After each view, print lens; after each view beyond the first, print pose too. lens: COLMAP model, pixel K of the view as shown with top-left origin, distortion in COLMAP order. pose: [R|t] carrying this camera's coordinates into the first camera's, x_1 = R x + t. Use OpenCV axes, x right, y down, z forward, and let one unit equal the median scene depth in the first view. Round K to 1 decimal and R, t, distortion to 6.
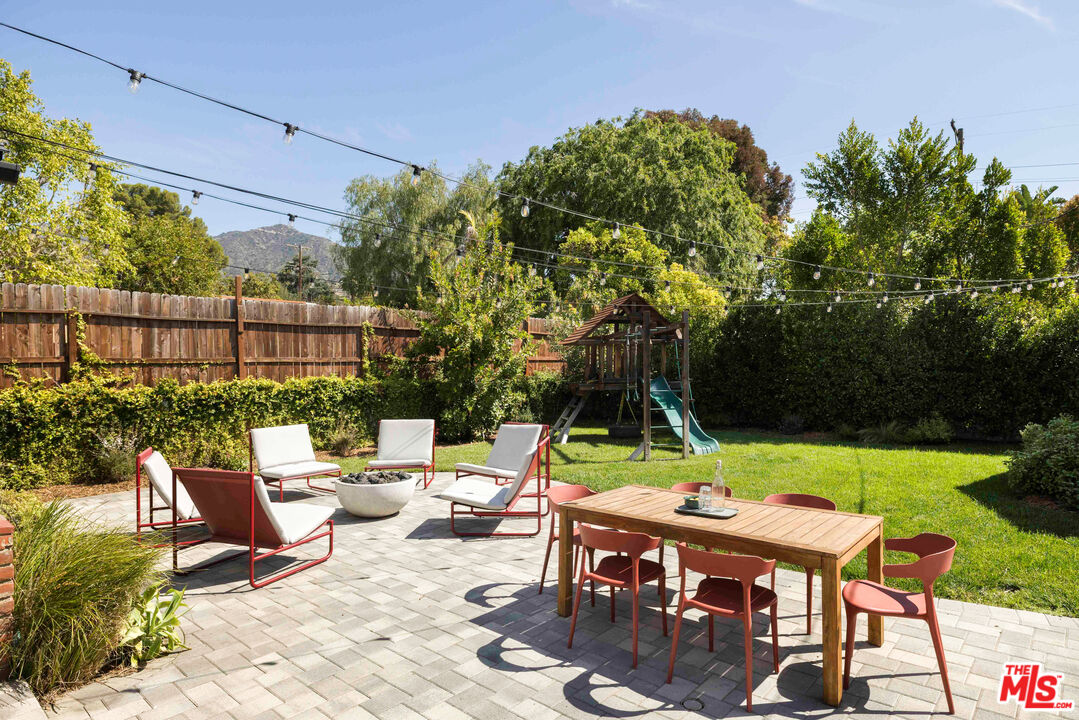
lens RADIAL K [[589.5, 0, 539.5], [0, 589.5, 360.0], [0, 0, 1]] dist [0.000160, -0.000110]
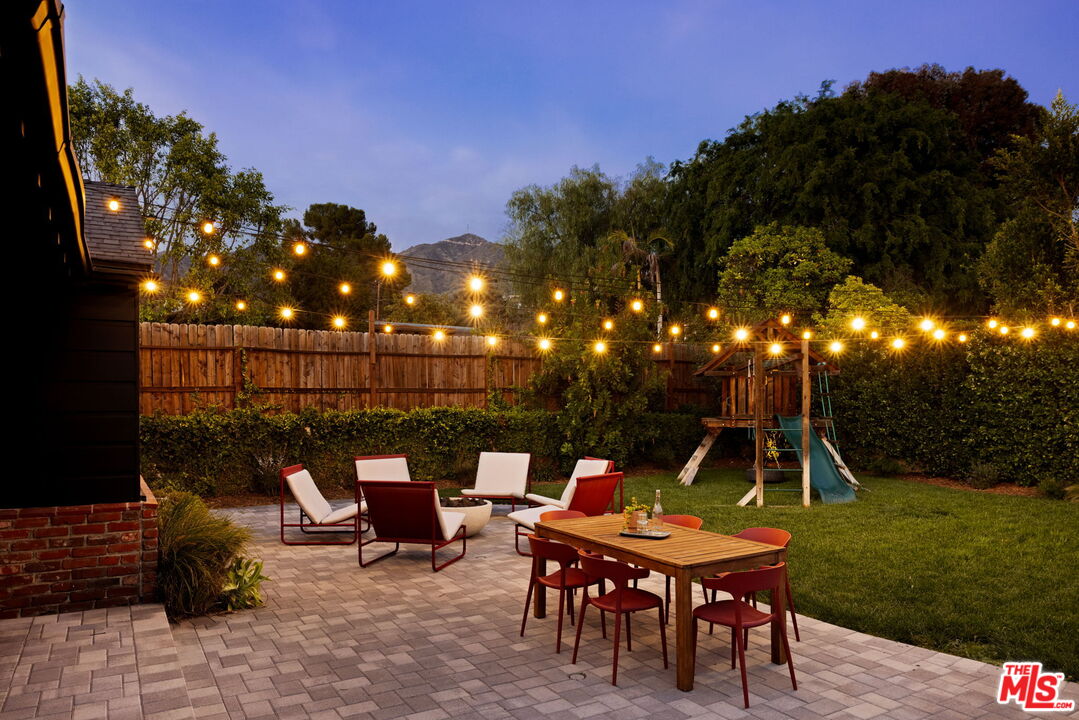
lens RADIAL K [[724.7, 0, 538.7], [0, 724.7, 394.1], [0, 0, 1]] dist [-0.007493, -0.001981]
pose [[0.947707, 0.011406, -0.318938, 0.187078], [-0.007889, 0.999893, 0.012318, -0.010156], [0.319045, -0.009158, 0.947695, -0.135271]]
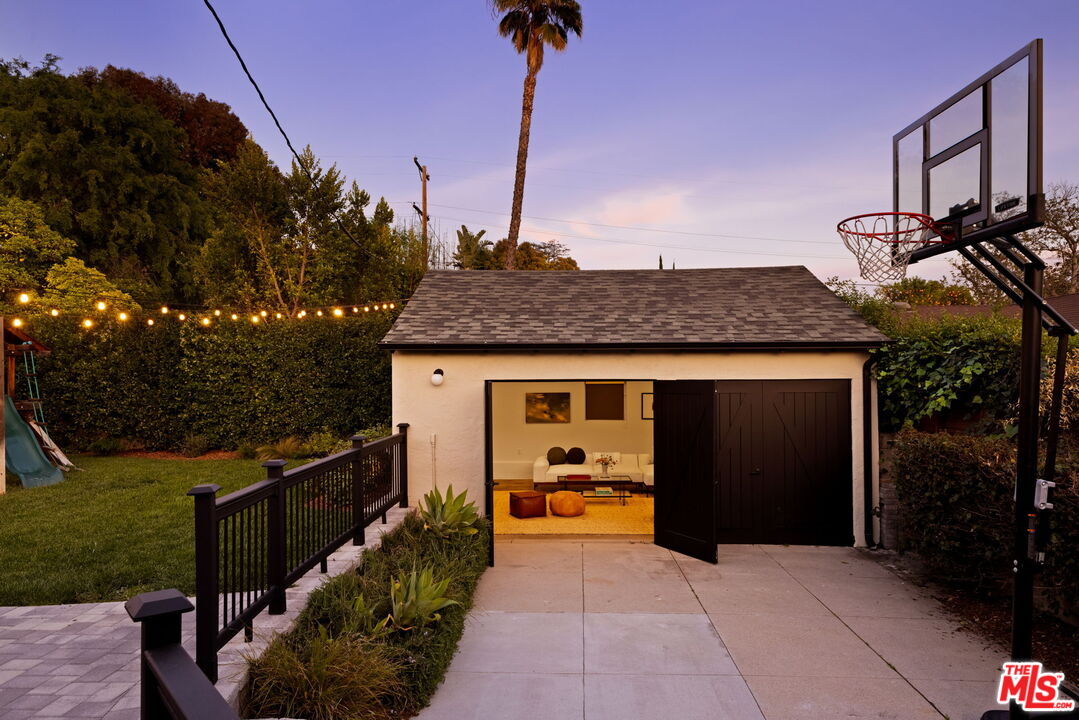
lens RADIAL K [[662.5, 0, 537.8], [0, 662.5, 365.5], [0, 0, 1]] dist [-0.000587, -0.001089]
pose [[0.786491, 0.018182, 0.617334, 0.230575], [-0.008715, 0.999794, -0.018344, -0.002971], [-0.617540, 0.009047, 0.786487, -0.169963]]
